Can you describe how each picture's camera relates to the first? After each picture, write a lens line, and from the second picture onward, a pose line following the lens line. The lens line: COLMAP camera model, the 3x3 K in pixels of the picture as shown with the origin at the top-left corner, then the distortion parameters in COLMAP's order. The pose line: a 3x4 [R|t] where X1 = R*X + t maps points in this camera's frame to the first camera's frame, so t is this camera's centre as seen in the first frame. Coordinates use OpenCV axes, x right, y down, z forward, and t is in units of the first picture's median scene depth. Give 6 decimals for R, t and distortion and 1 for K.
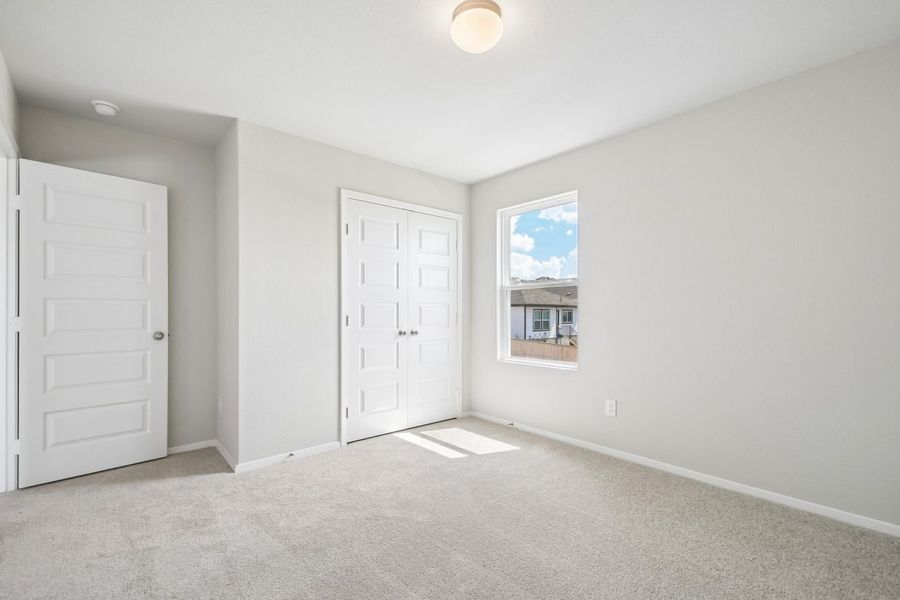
lens RADIAL K [[406.8, 0, 447.2], [0, 406.8, 313.3], [0, 0, 1]] dist [0.016772, -0.000210]
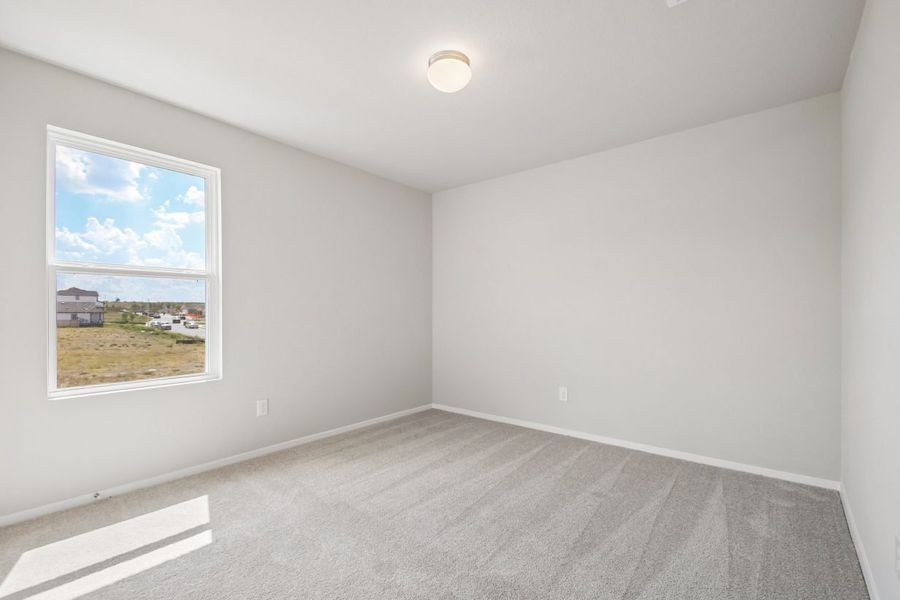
lens RADIAL K [[406.8, 0, 447.2], [0, 406.8, 313.3], [0, 0, 1]] dist [0.016772, -0.000210]
pose [[-0.129089, -0.009823, 0.991584, -0.611580], [0.008278, 0.999905, 0.010983, -0.003260], [-0.991598, 0.009626, -0.128996, 0.657967]]
